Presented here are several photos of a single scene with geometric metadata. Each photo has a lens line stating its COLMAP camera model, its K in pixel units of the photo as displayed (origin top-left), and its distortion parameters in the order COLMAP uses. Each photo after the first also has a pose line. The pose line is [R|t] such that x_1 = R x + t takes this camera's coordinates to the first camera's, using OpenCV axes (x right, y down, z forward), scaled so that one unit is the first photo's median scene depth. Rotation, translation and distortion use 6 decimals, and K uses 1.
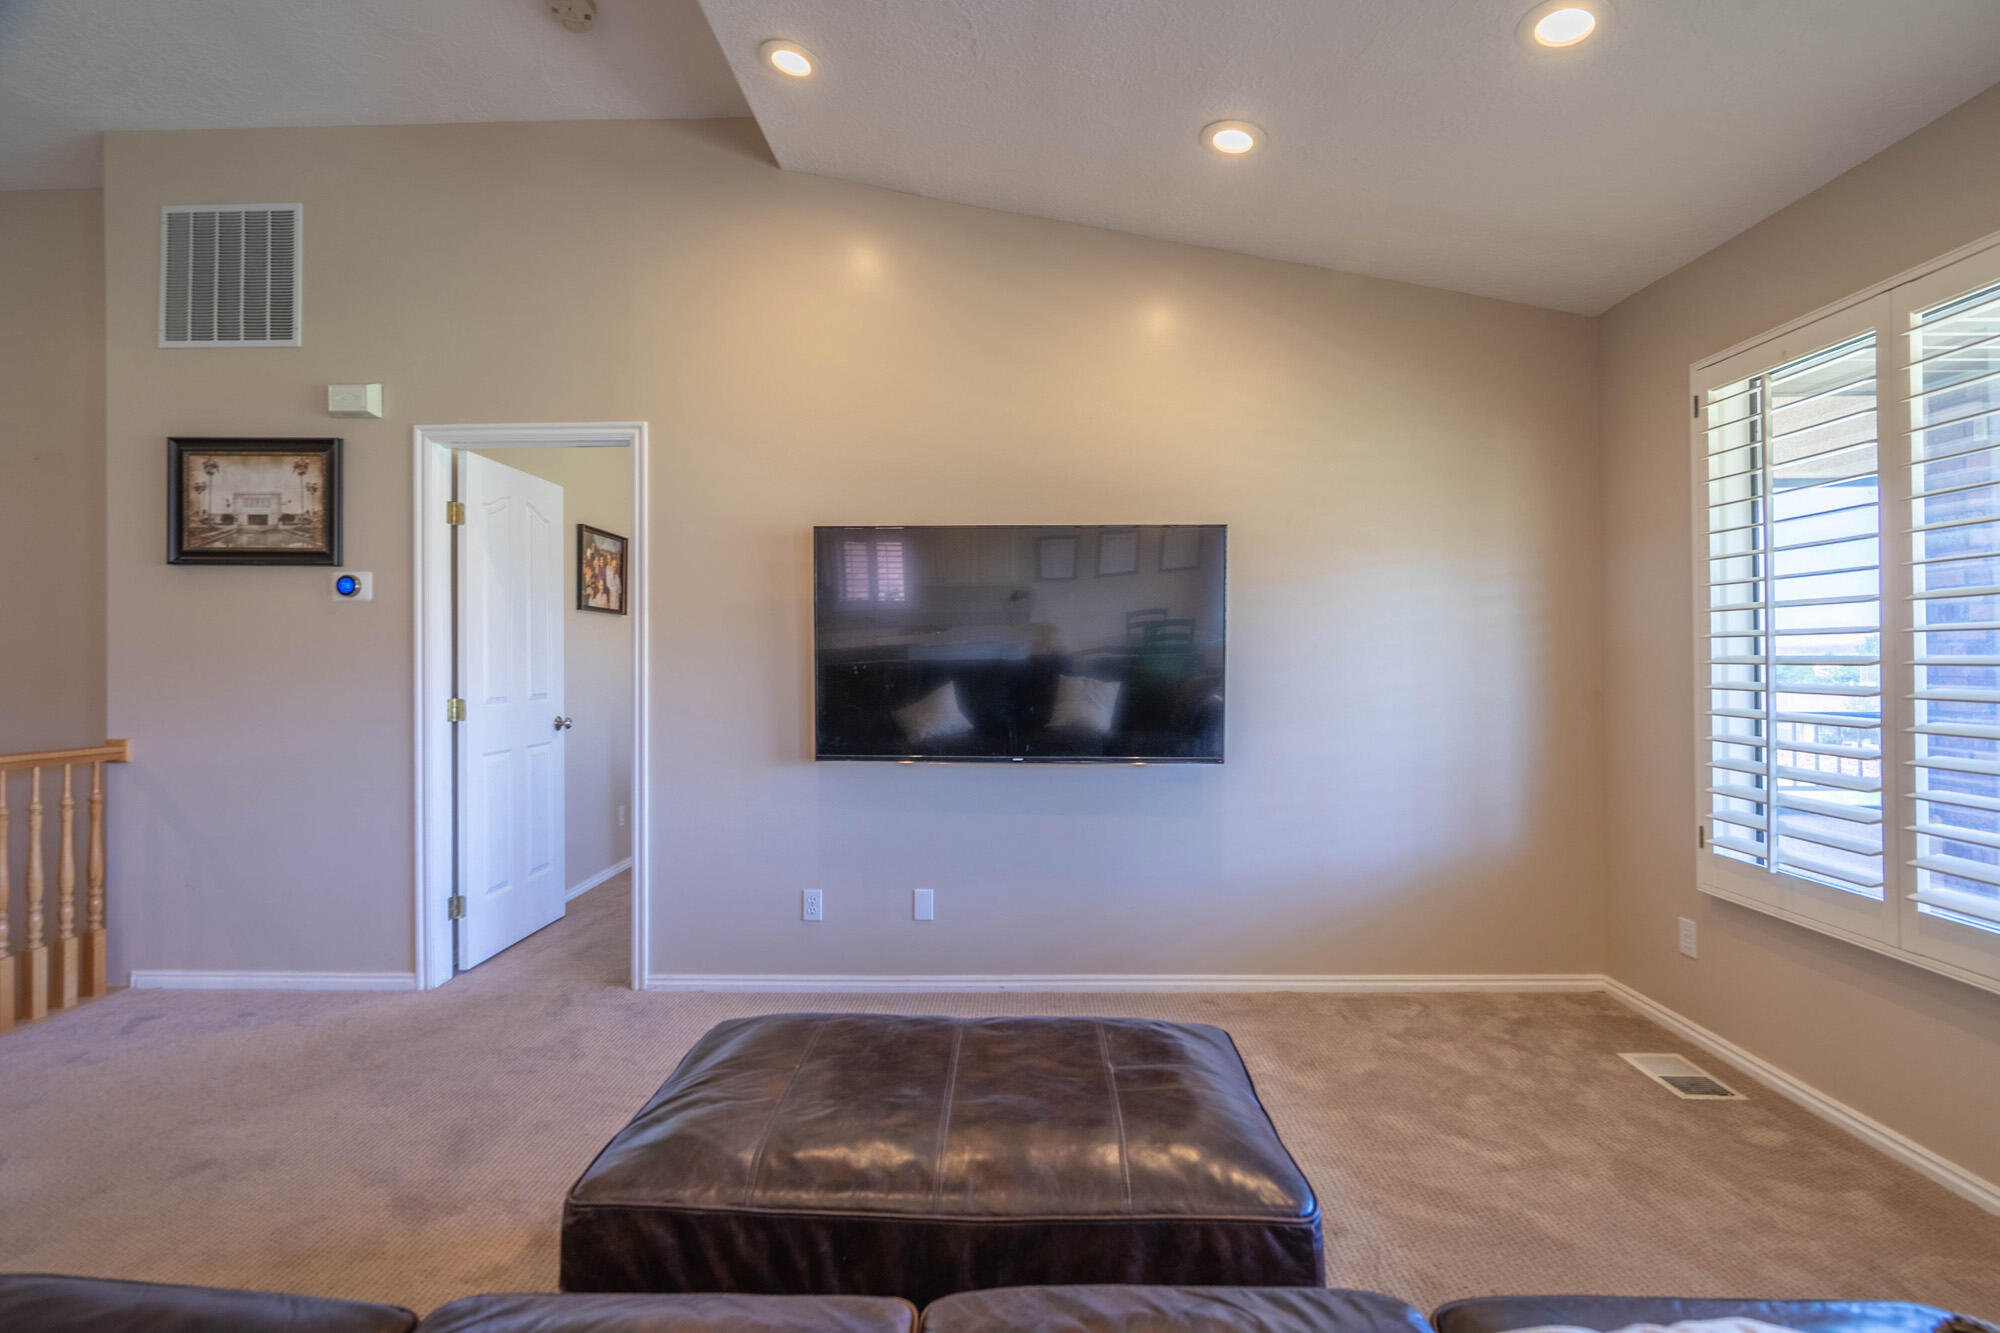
lens RADIAL K [[908.6, 0, 1002.7], [0, 908.6, 654.9], [0, 0, 1]] dist [-0.000309, 0.000605]
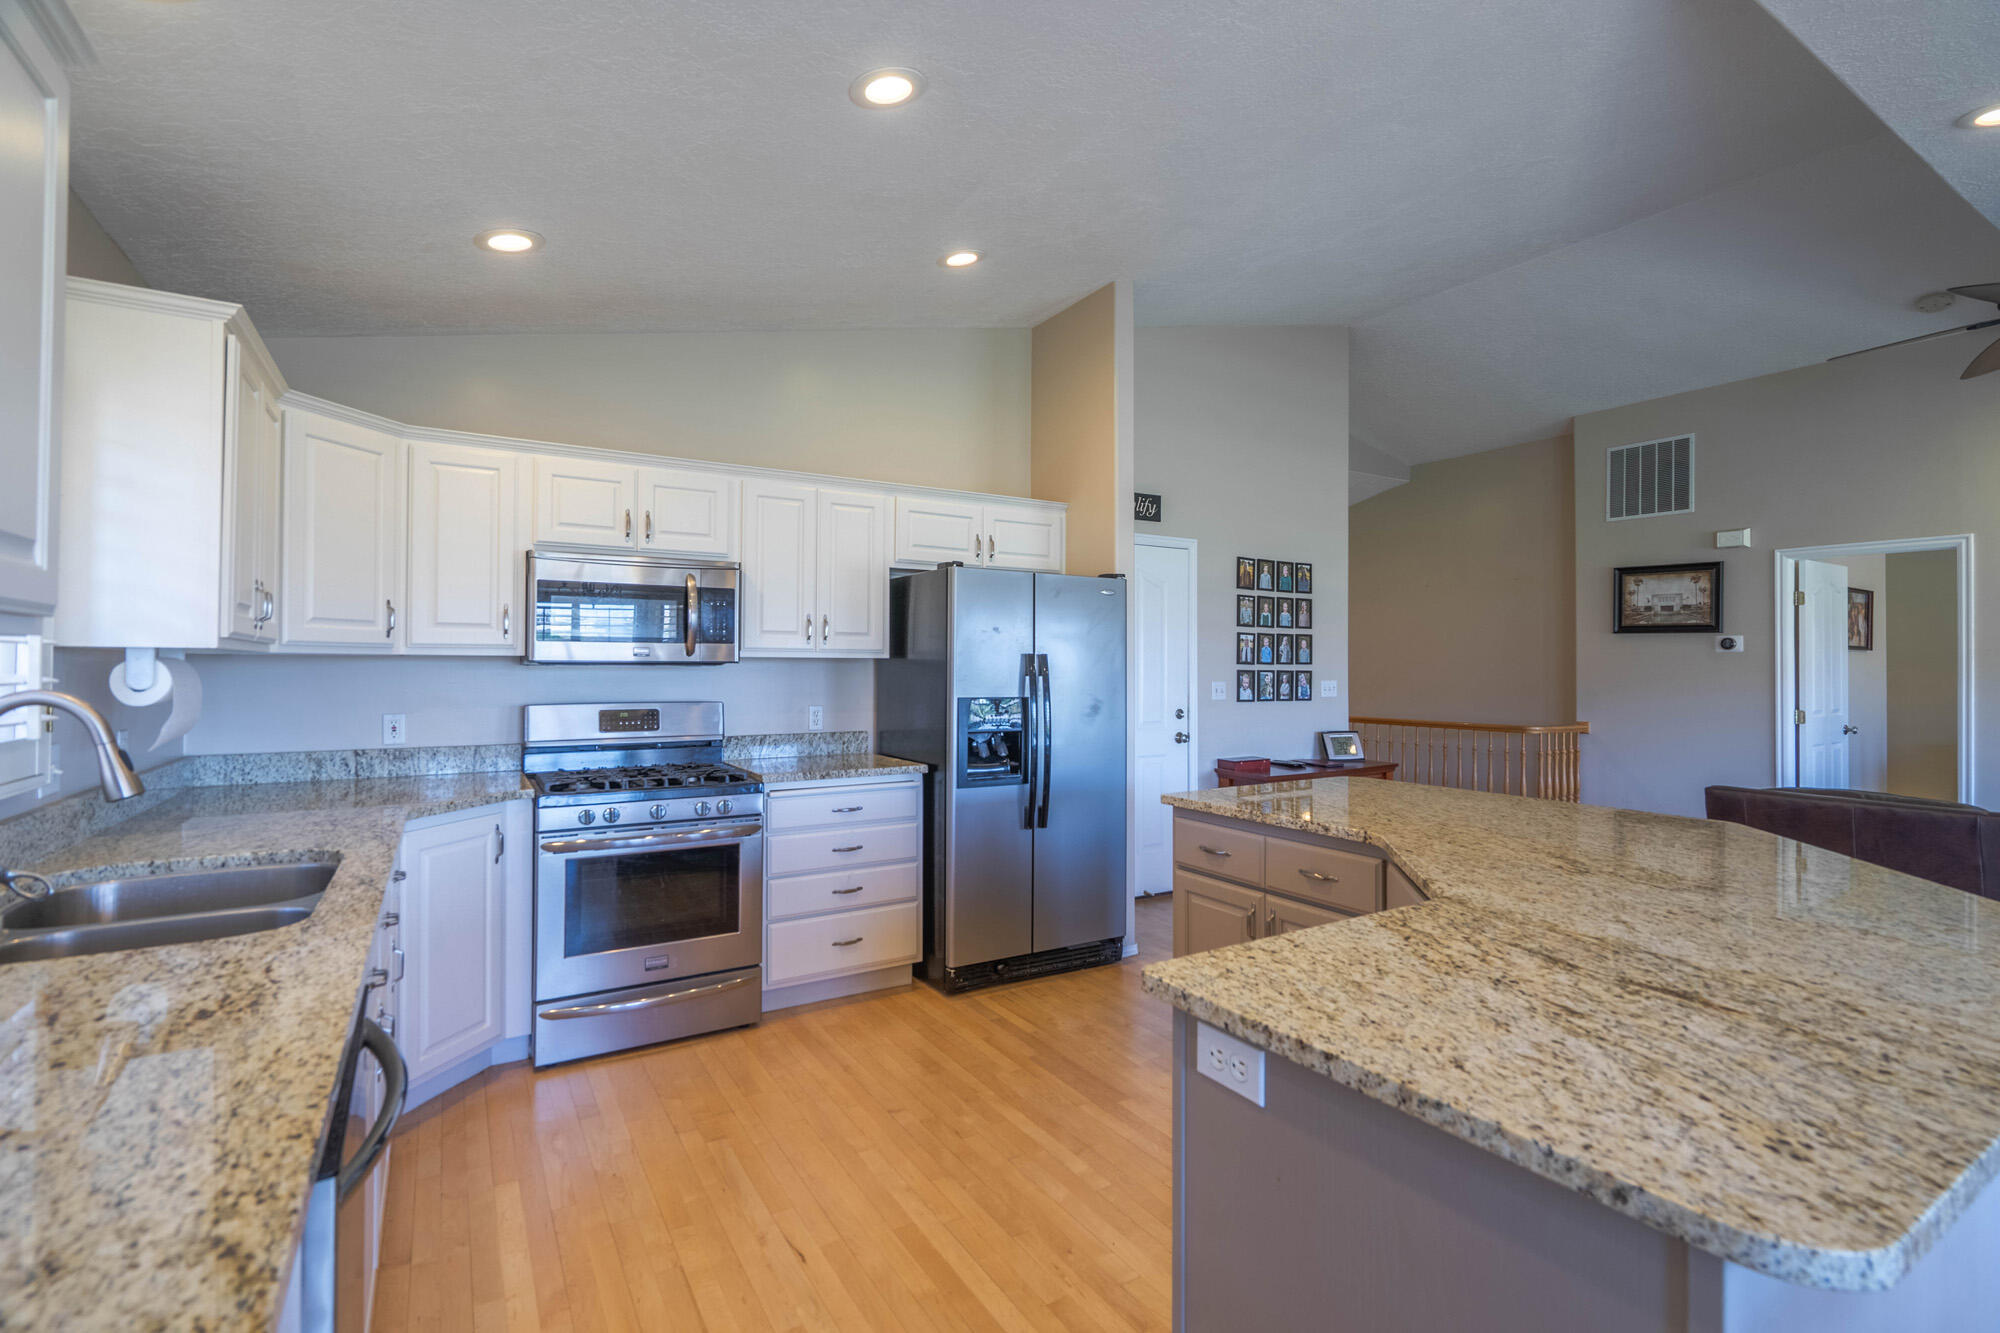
lens RADIAL K [[908.6, 0, 1002.7], [0, 908.6, 654.9], [0, 0, 1]] dist [-0.000309, 0.000605]
pose [[0.556124, 0.001443, -0.831098, -0.033667], [-0.007488, 0.999967, -0.003275, -0.037888], [0.831066, 0.008045, 0.556116, -1.155553]]
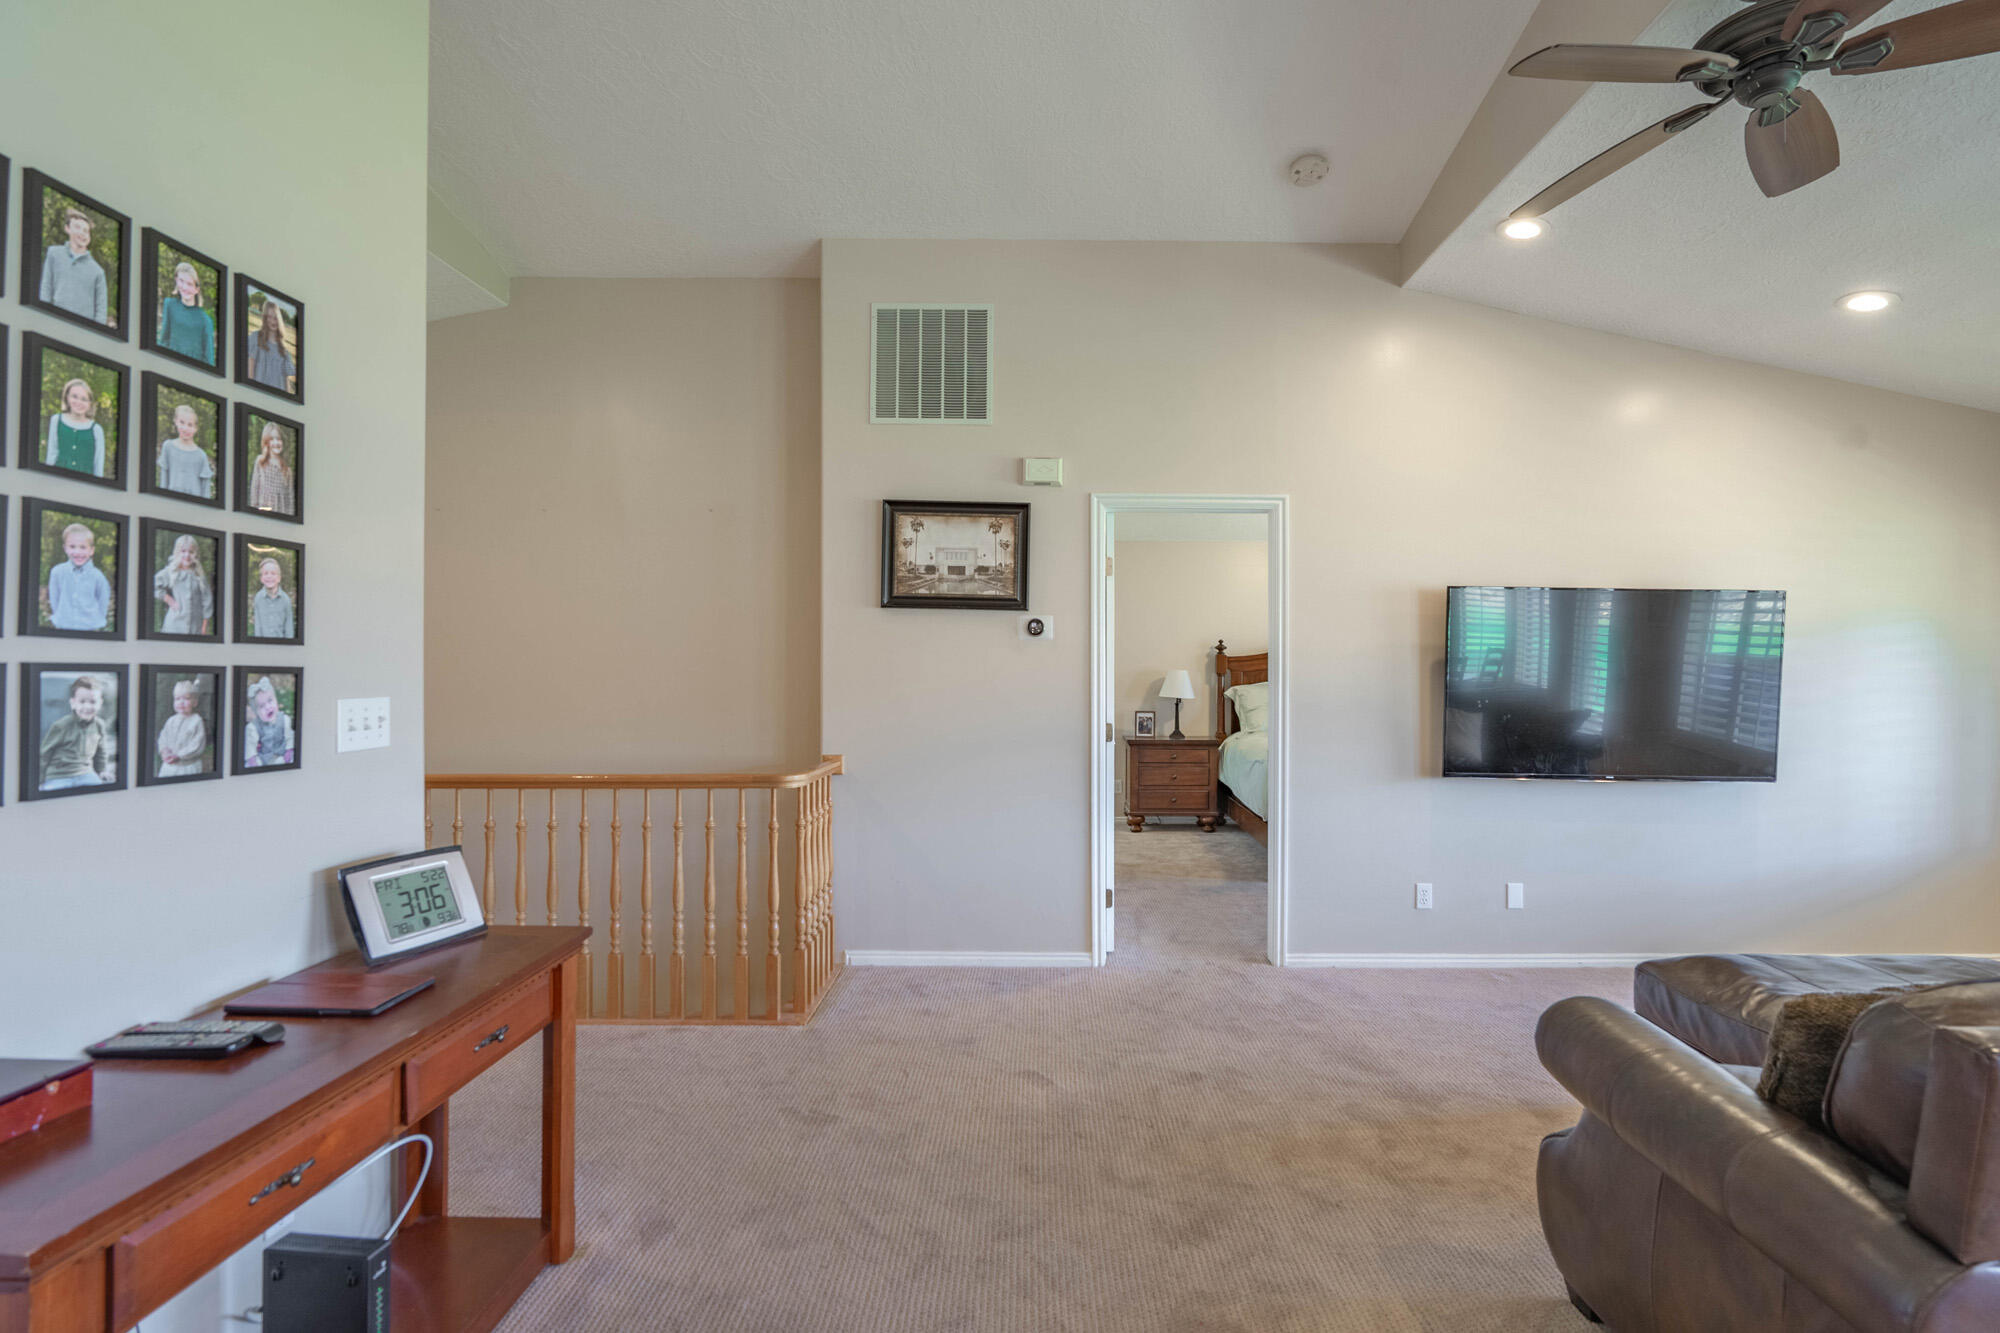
lens RADIAL K [[965.9, 0, 1050.0], [0, 965.9, 671.9], [0, 0, 1]] dist [-0.011194, 0.000923]
pose [[0.999490, 0.010367, 0.030216, -0.735635], [-0.010434, 0.999943, 0.002062, -0.020430], [-0.030192, -0.002376, 0.999541, -0.261609]]
